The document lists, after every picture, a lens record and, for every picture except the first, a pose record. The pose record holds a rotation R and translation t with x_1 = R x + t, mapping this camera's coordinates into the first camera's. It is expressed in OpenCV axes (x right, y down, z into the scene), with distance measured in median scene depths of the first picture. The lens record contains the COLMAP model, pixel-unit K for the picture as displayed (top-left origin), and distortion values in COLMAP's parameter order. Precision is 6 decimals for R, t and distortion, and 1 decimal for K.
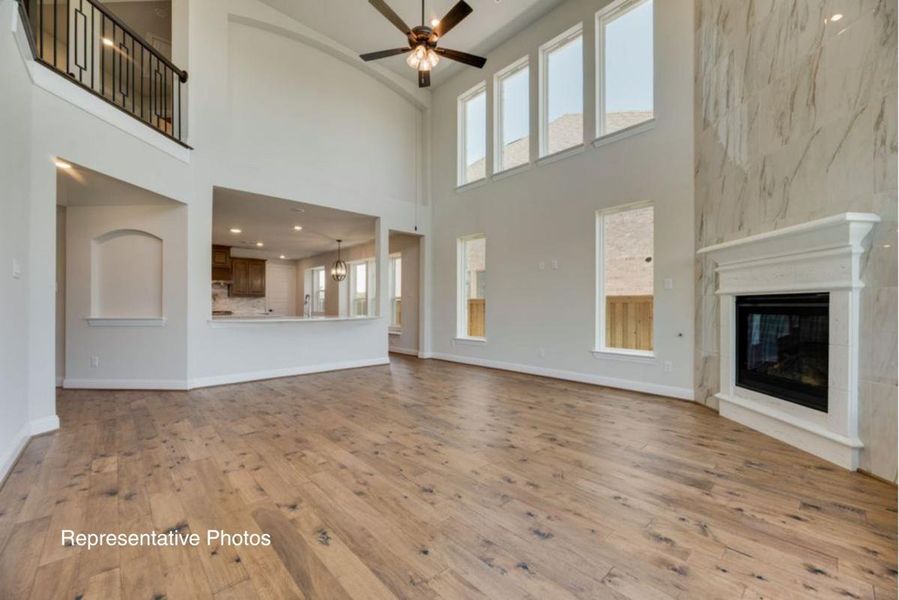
lens RADIAL K [[364.6, 0, 453.9], [0, 364.6, 304.4], [0, 0, 1]] dist [-0.001287, -0.000017]
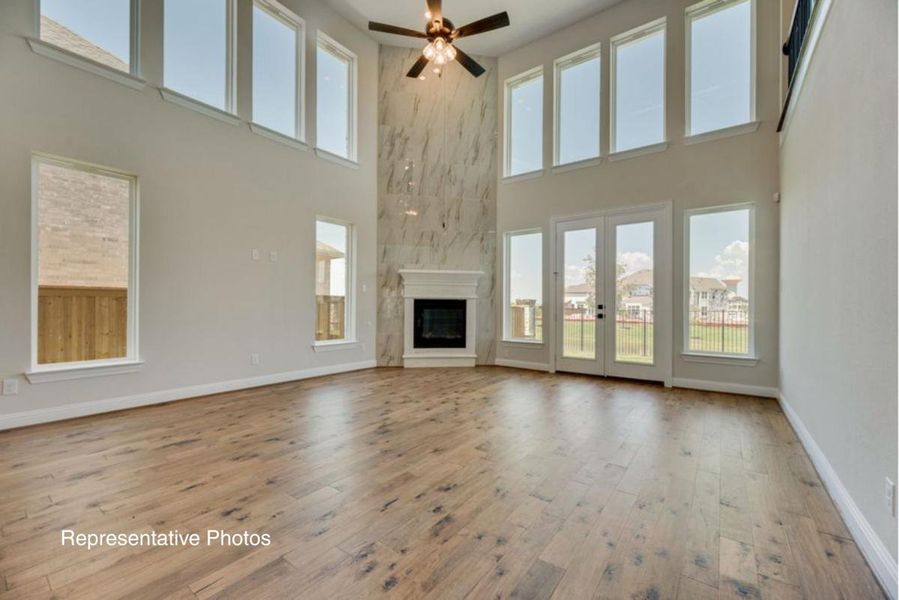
lens RADIAL K [[364.6, 0, 454.1], [0, 364.6, 304.9], [0, 0, 1]] dist [-0.001287, -0.000017]
pose [[-0.185607, -0.001152, 0.982623, -0.963130], [-0.012717, 0.999918, -0.001230, 0.005035], [-0.982542, -0.012725, -0.185606, 1.040051]]
